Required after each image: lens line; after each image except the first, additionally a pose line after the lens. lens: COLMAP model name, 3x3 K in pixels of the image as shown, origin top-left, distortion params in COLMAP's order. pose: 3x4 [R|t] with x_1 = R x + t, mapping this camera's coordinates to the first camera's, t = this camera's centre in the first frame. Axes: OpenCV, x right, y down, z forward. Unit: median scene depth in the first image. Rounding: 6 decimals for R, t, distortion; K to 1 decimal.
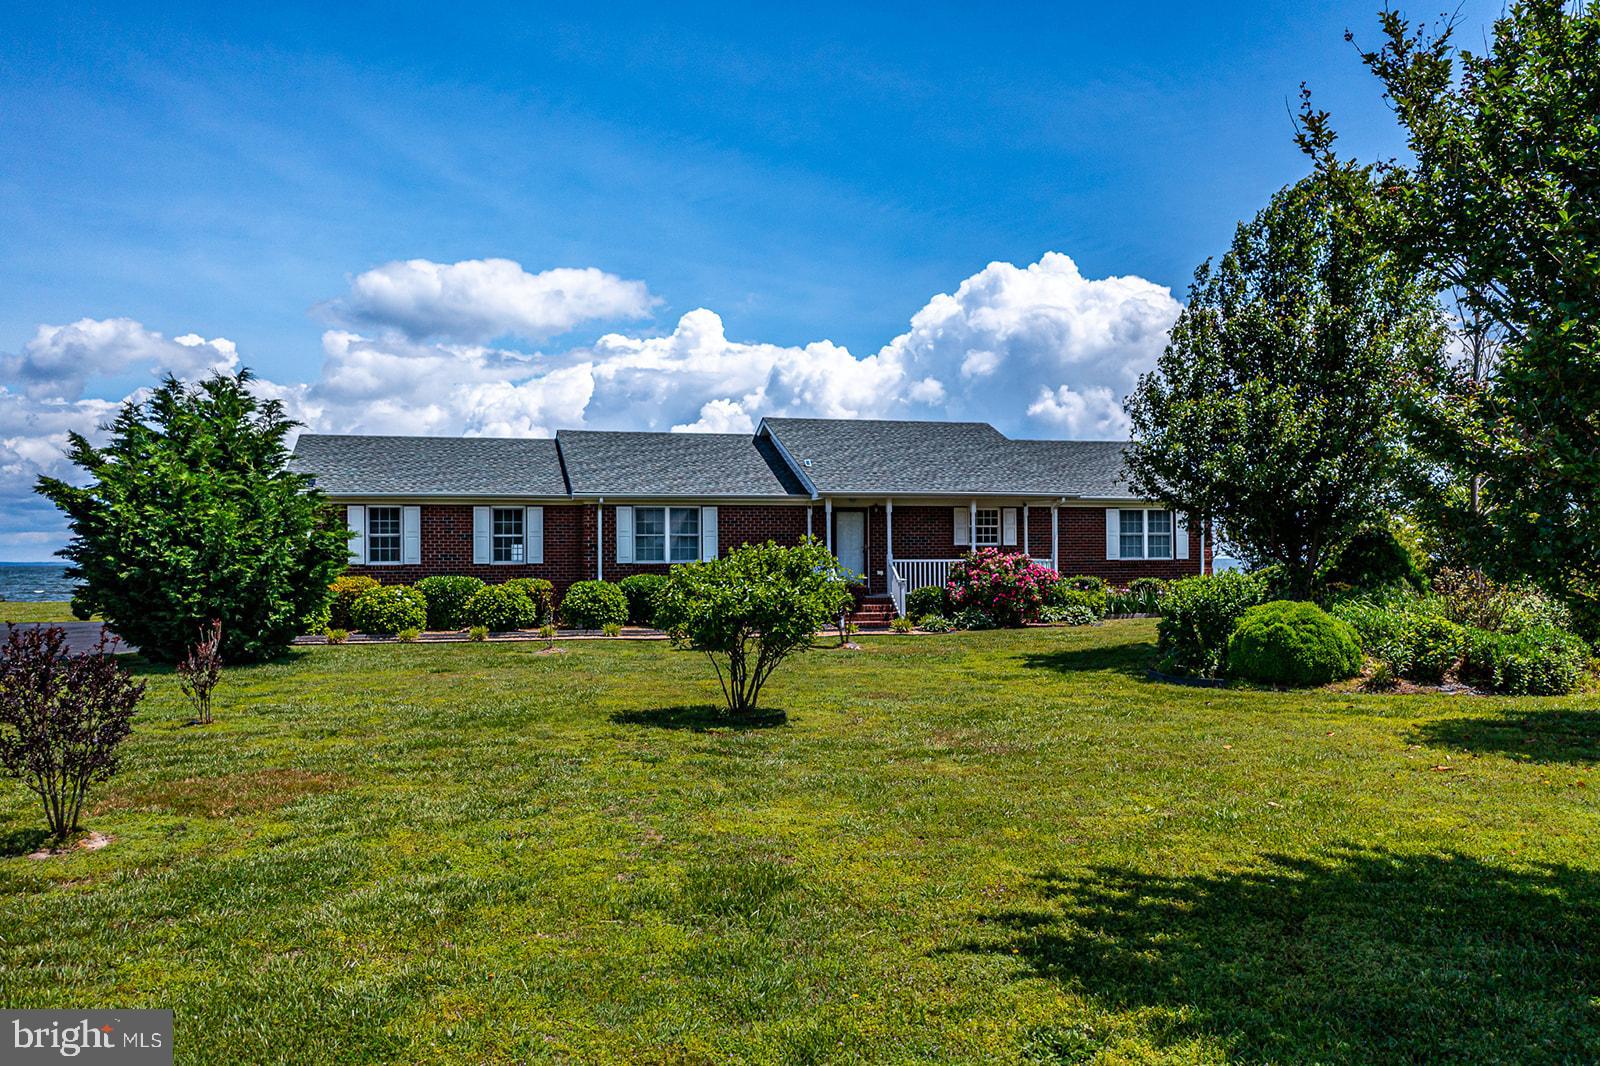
lens RADIAL K [[1272.1, 0, 800.9], [0, 1272.1, 538.2], [0, 0, 1]] dist [-0.019091, 0.011081]
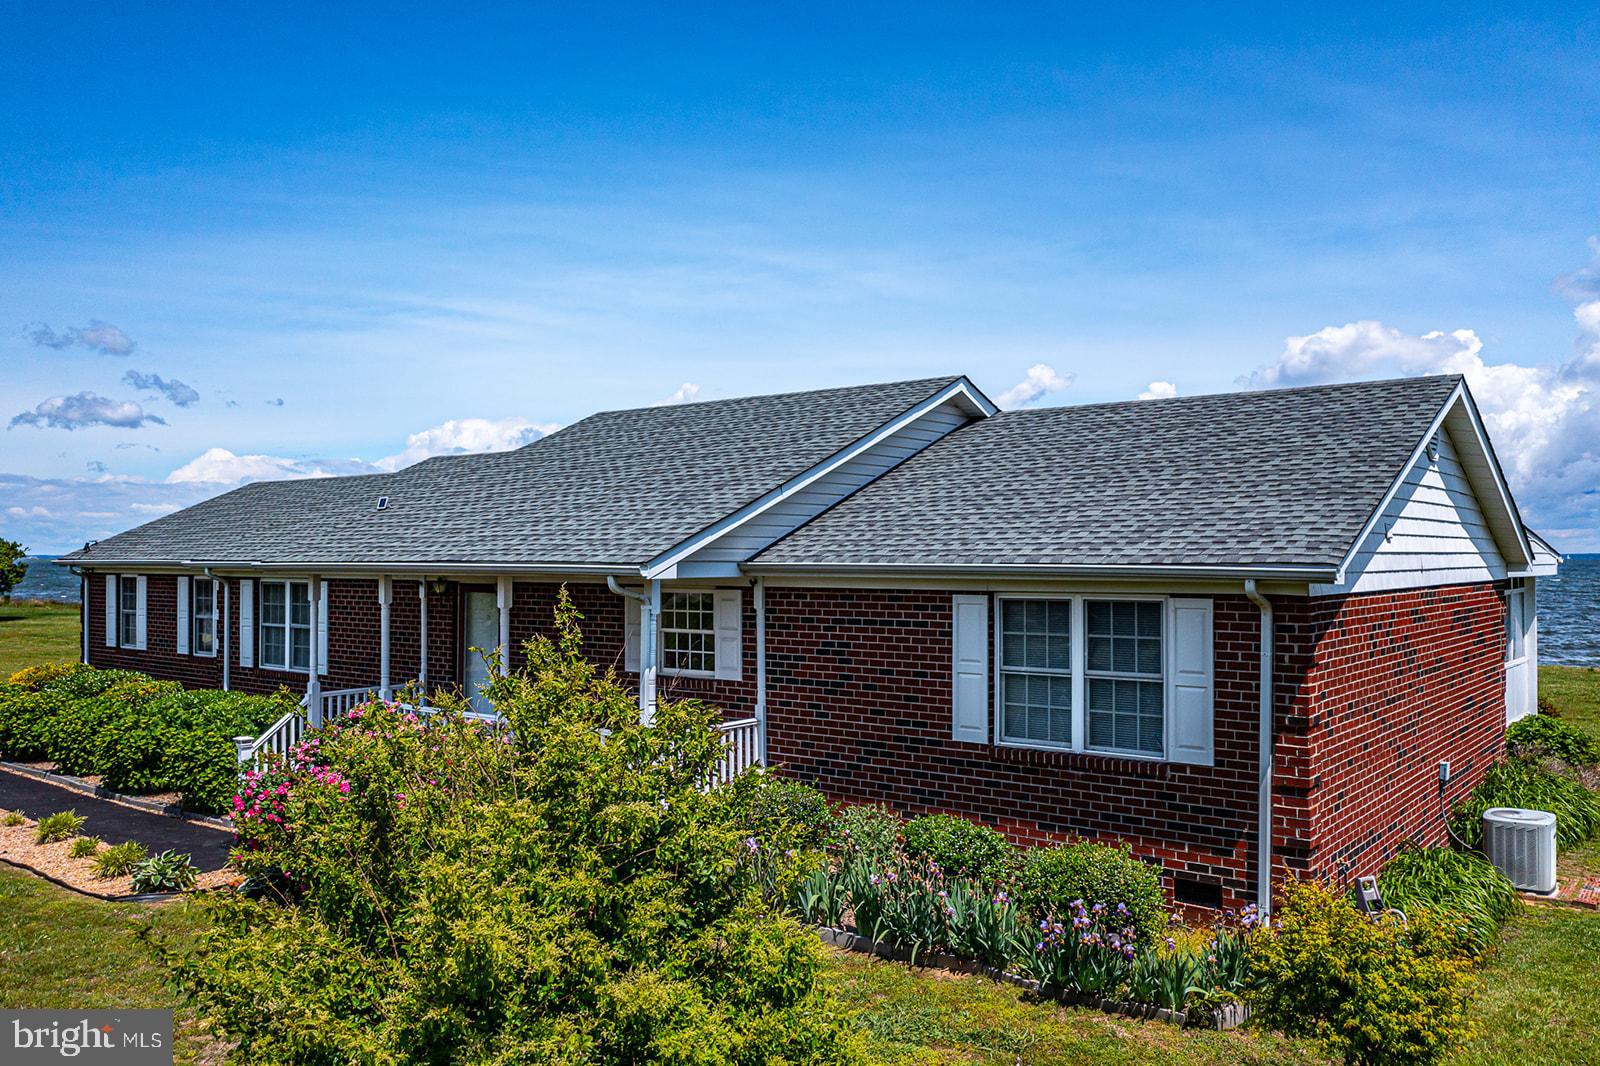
lens RADIAL K [[1224.7, 0, 800.0], [0, 1224.7, 533.0], [0, 0, 1]] dist [-0.008882, 0.000457]
pose [[0.597651, -0.009066, -0.801705, 0.498741], [0.012669, 0.999918, -0.001864, -0.041239], [0.801656, -0.009043, 0.597717, 0.777890]]
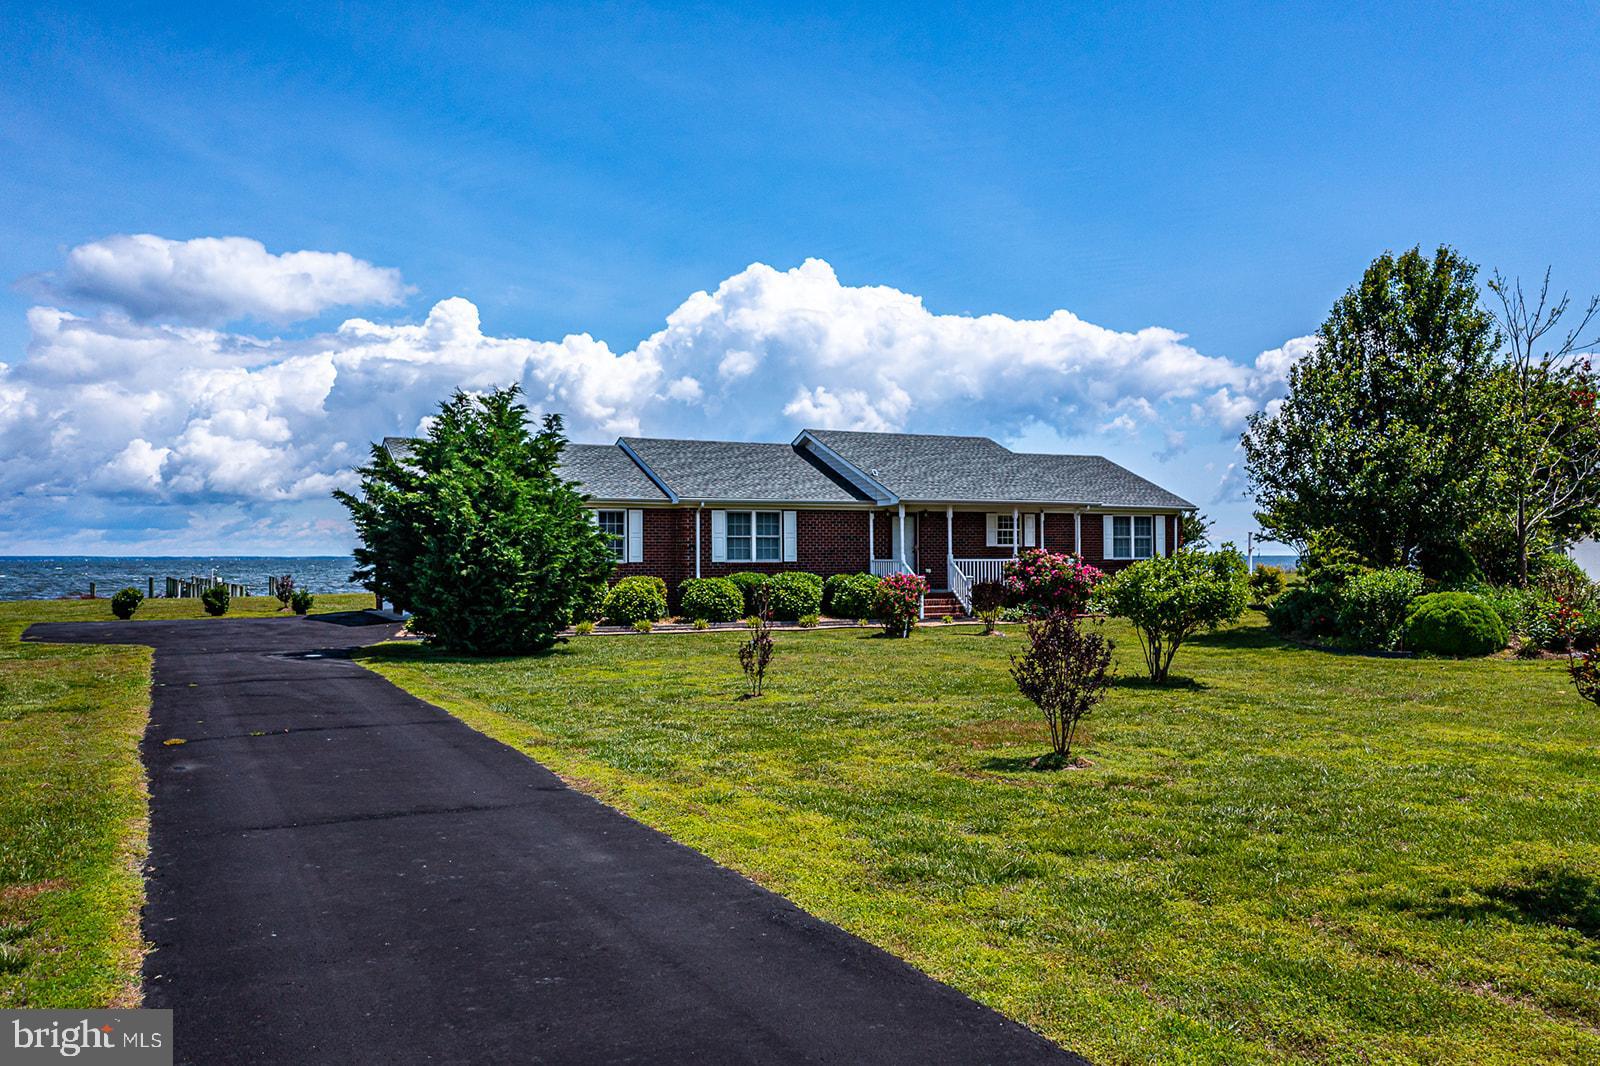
lens RADIAL K [[1272.1, 0, 800.9], [0, 1272.1, 538.2], [0, 0, 1]] dist [-0.019091, 0.011081]
pose [[0.981149, 0.004407, 0.193201, -0.256323], [-0.004690, 0.999988, 0.001008, -0.002161], [-0.193194, -0.001896, 0.981159, -0.078006]]
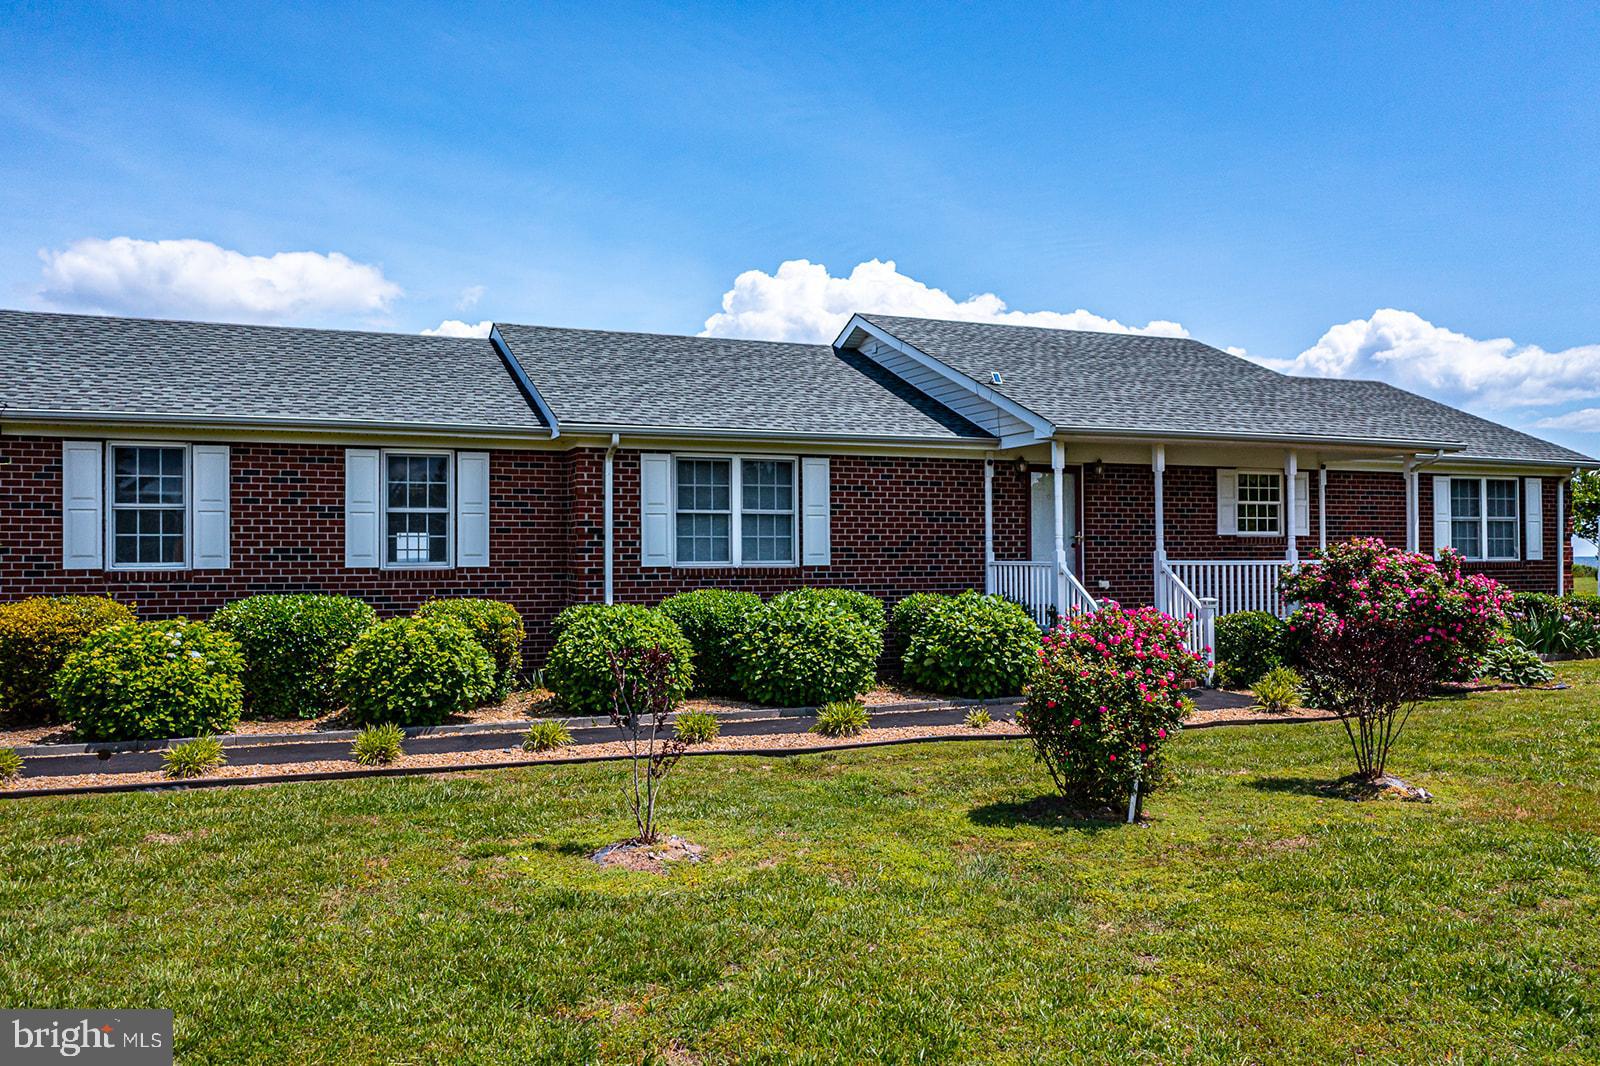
lens RADIAL K [[1282.7, 0, 800.0], [0, 1282.7, 533.0], [0, 0, 1]] dist [-0.011477, 0.003226]
pose [[0.992086, 0.004587, 0.125476, -0.133536], [-0.004269, 0.999987, -0.002803, 0.006835], [-0.125487, 0.002245, 0.992093, 0.449595]]
